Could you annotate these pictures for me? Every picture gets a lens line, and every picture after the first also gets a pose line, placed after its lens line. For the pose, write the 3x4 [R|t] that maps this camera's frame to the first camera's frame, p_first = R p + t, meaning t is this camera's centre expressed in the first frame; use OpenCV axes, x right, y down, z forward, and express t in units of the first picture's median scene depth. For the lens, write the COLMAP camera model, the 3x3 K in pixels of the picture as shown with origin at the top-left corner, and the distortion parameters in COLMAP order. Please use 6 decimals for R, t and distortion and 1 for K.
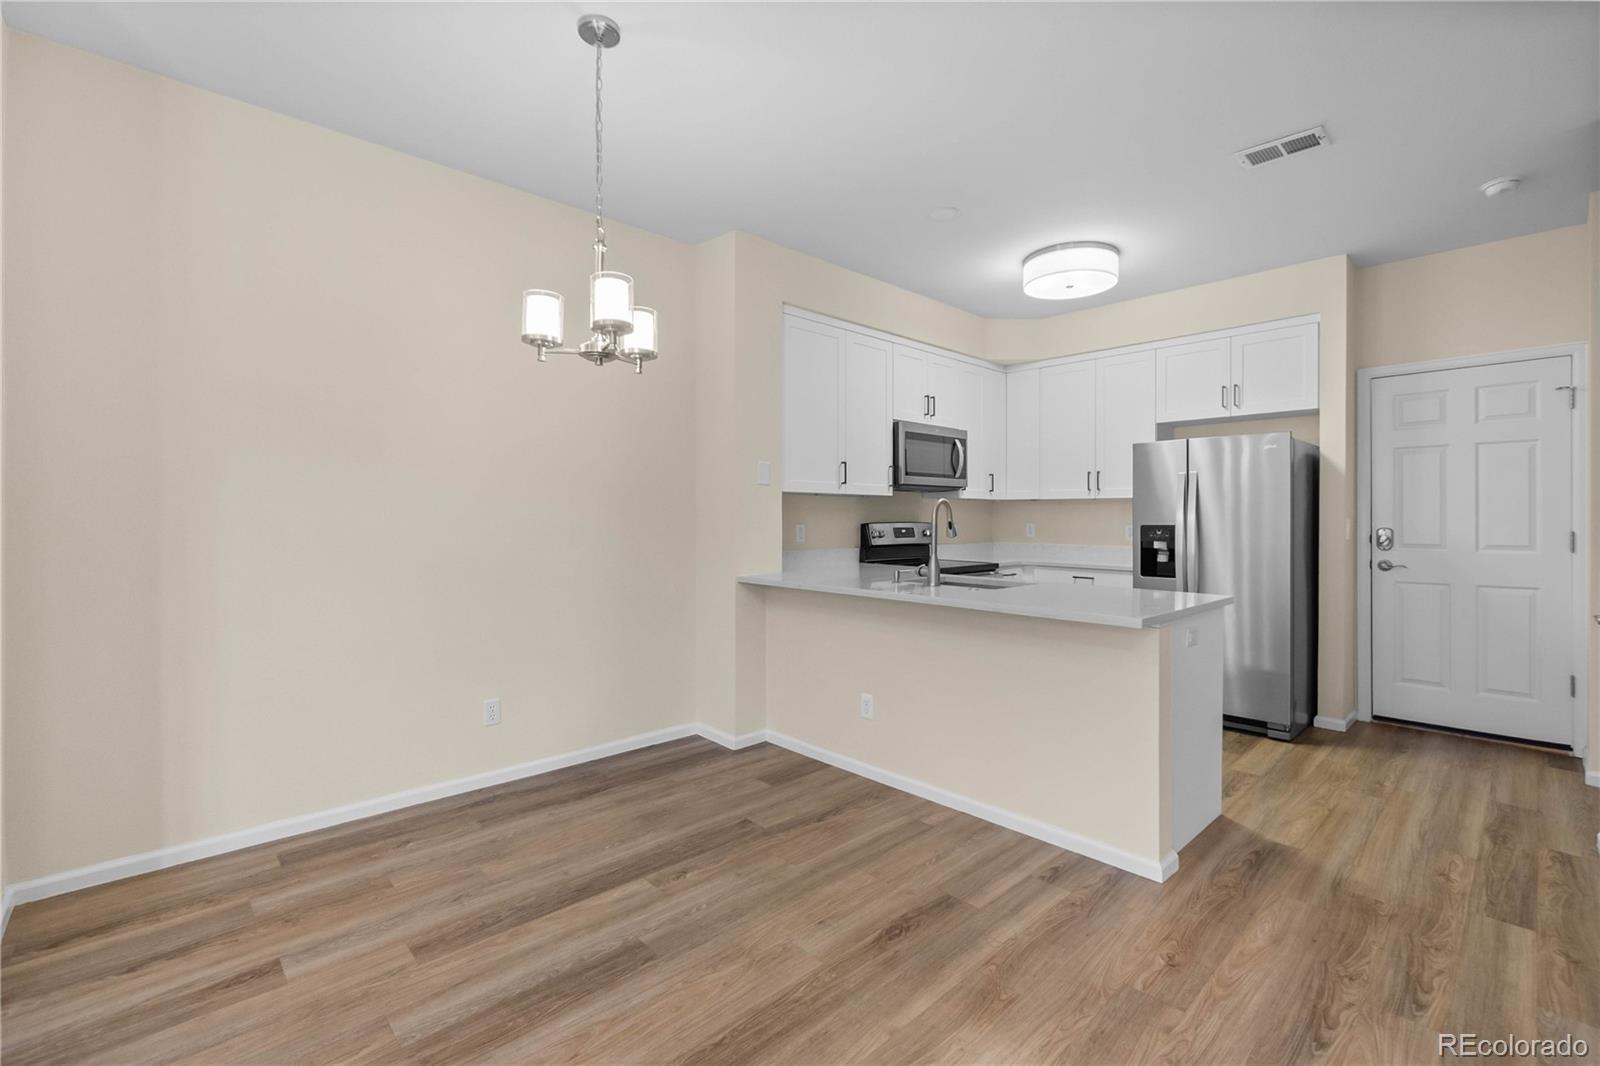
lens RADIAL K [[702.0, 0, 802.6], [0, 702.0, 521.6], [0, 0, 1]] dist [-0.001370, 0.001189]
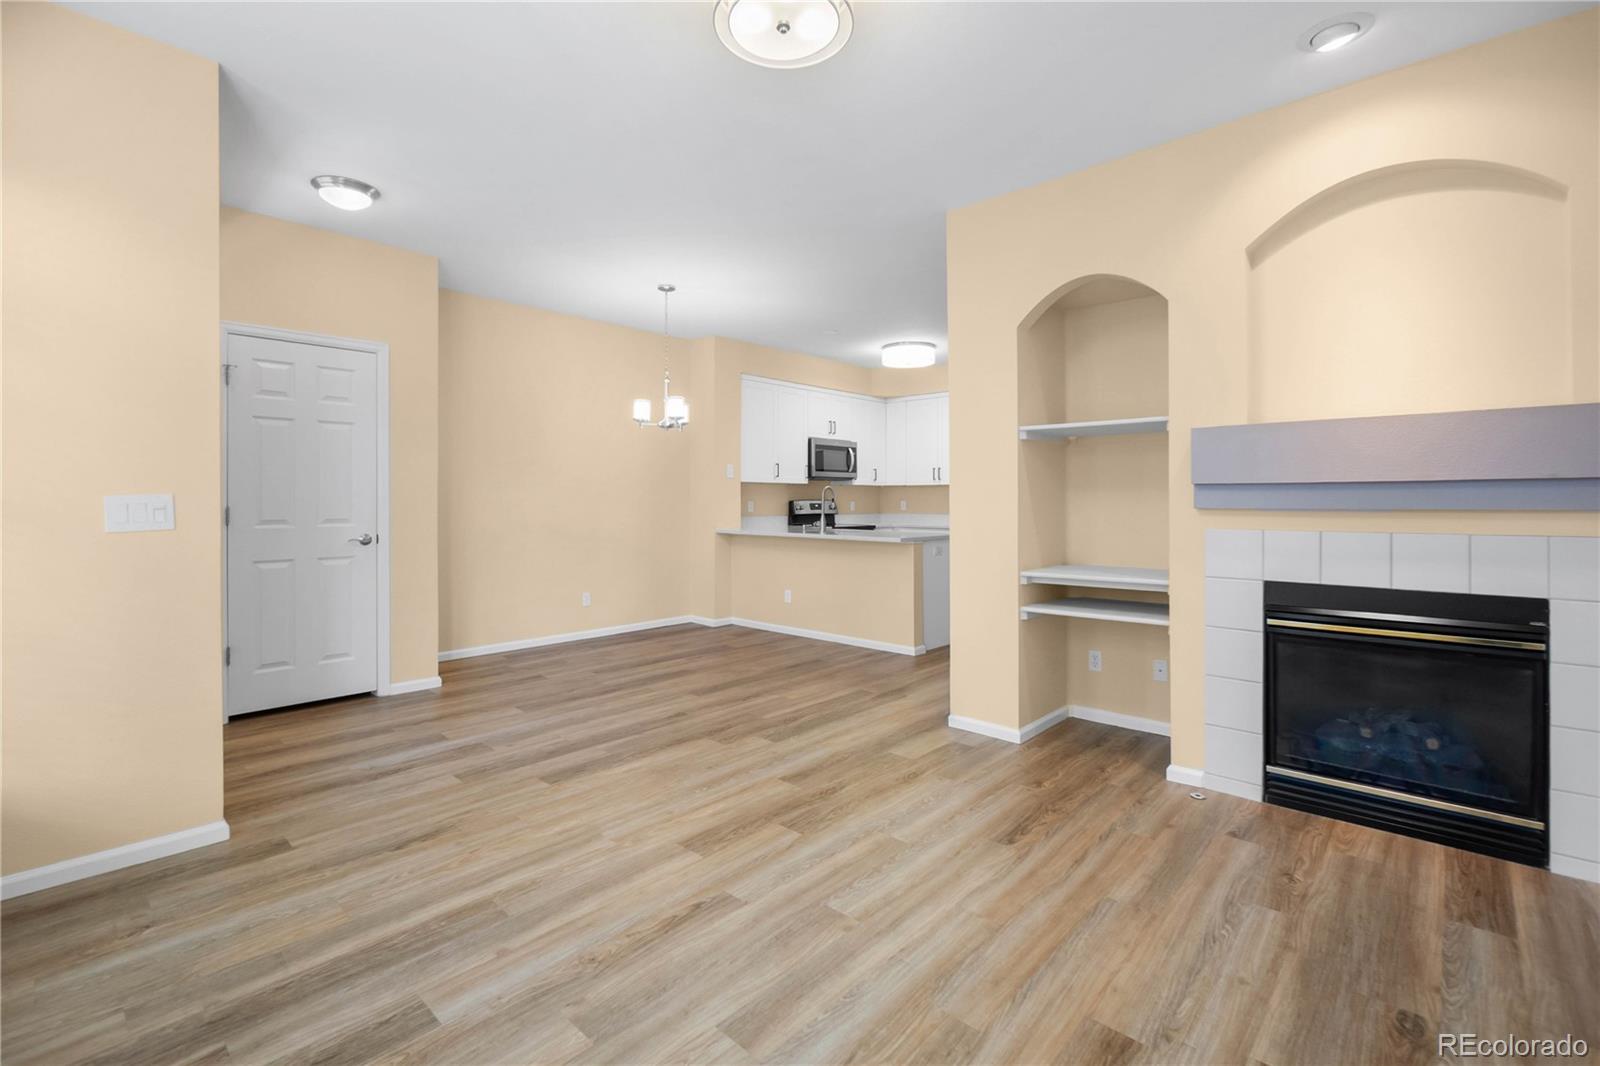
lens RADIAL K [[711.3, 0, 801.1], [0, 711.3, 505.1], [0, 0, 1]] dist [-0.001487, 0.000027]
pose [[0.997417, -0.002709, 0.071783, -0.008214], [0.002594, 0.999995, 0.001692, 0.012468], [-0.071788, -0.001502, 0.997419, -0.787468]]
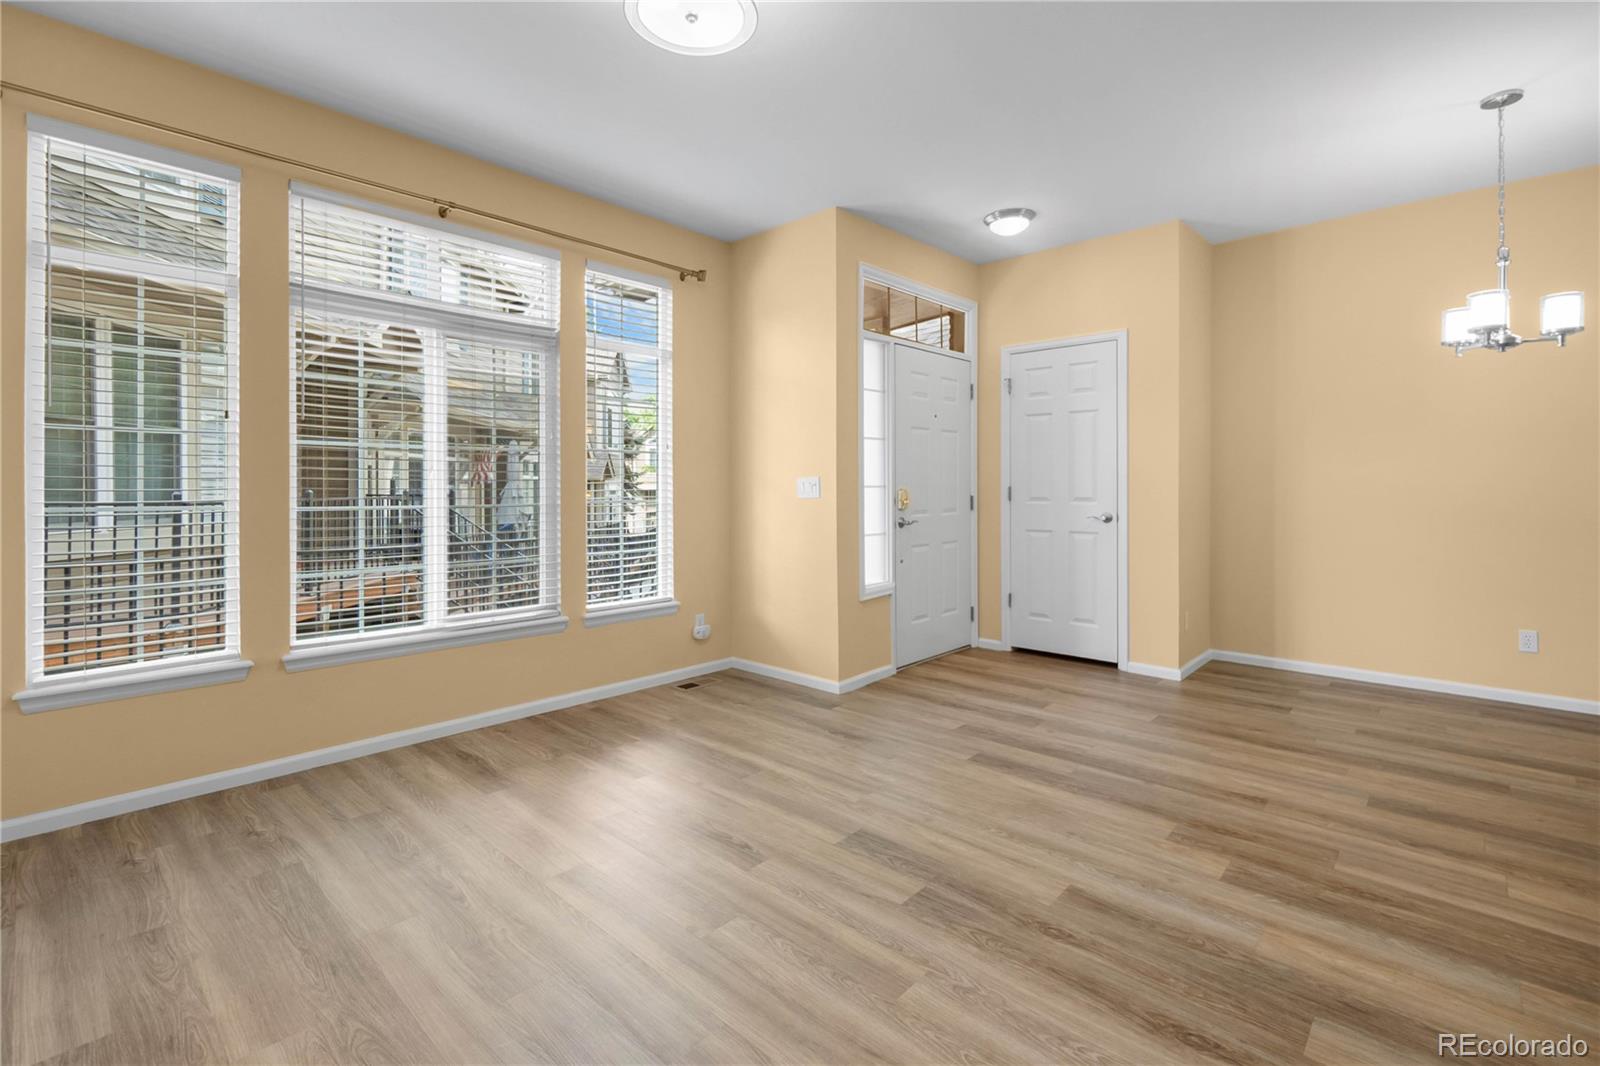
lens RADIAL K [[731.4, 0, 792.4], [0, 731.4, 489.9], [0, 0, 1]] dist [0.001139, 0.000358]
pose [[0.056819, 0.001108, -0.998384, 0.569216], [-0.005790, 0.999983, 0.000780, 0.022665], [0.998368, 0.005736, 0.056824, -0.227992]]
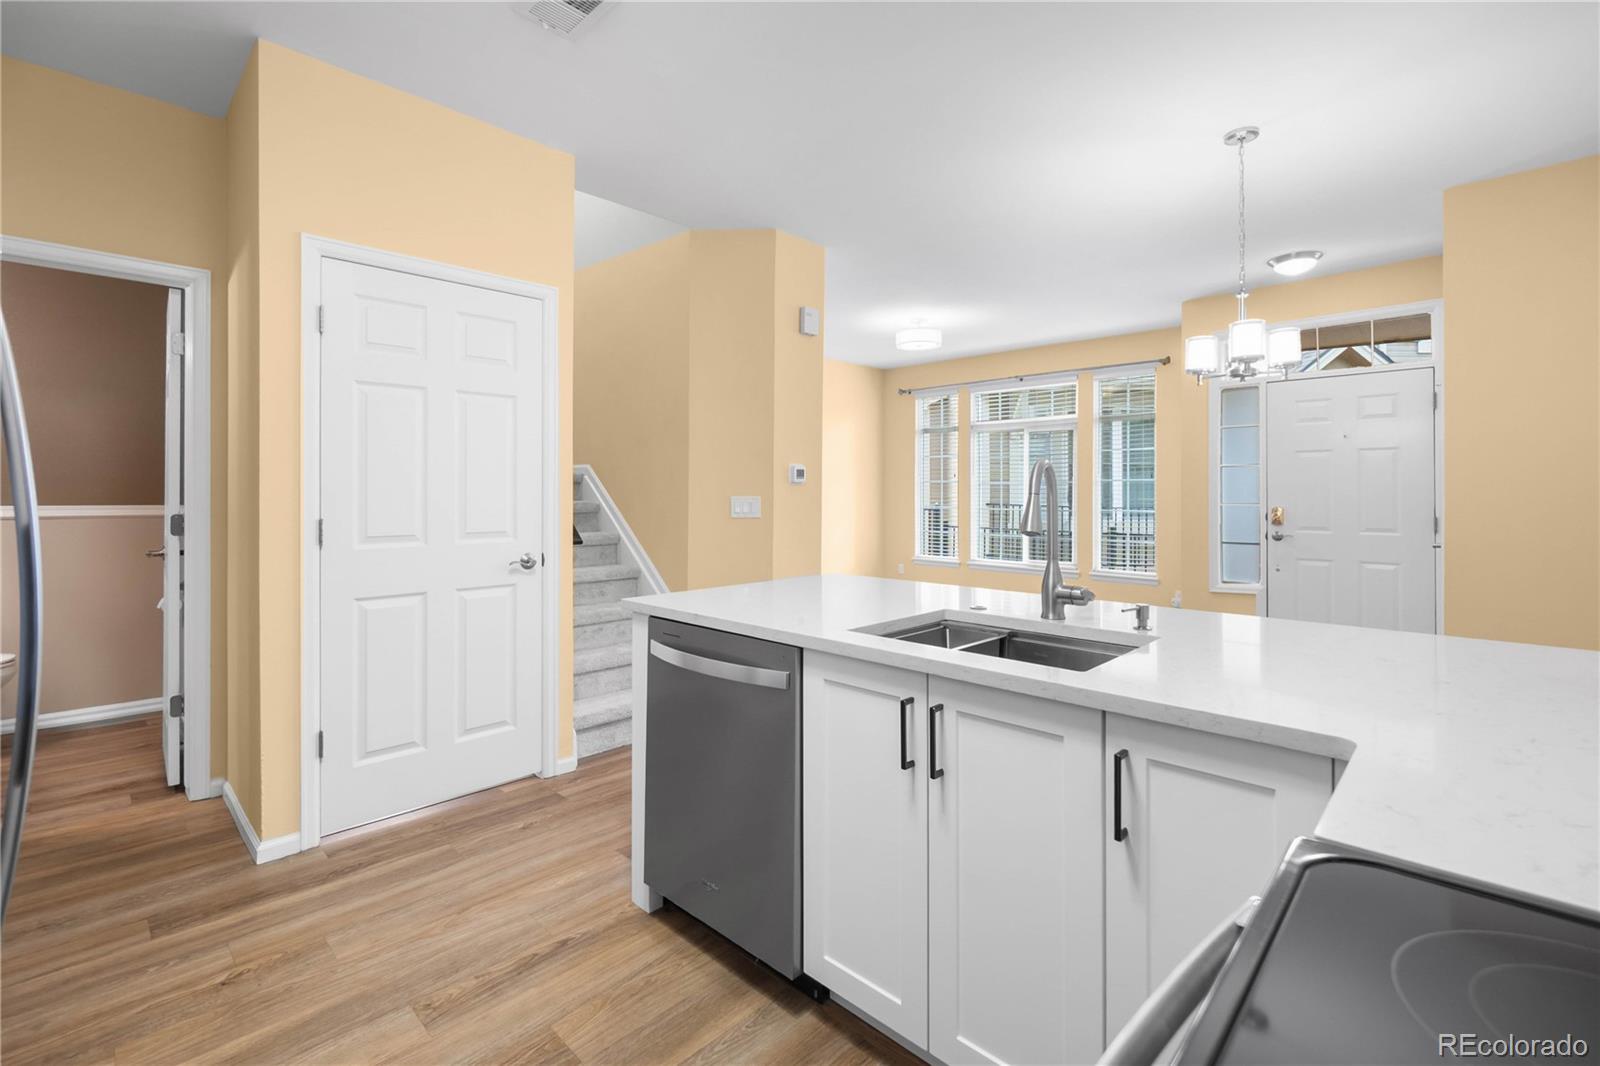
lens RADIAL K [[698.5, 0, 792.2], [0, 698.5, 493.8], [0, 0, 1]] dist [-0.000120, -0.000084]
pose [[-0.999550, -0.007591, -0.029032, 0.346112], [-0.007682, 0.999966, 0.003051, -0.004521], [0.029008, 0.003273, -0.999574, 1.308470]]
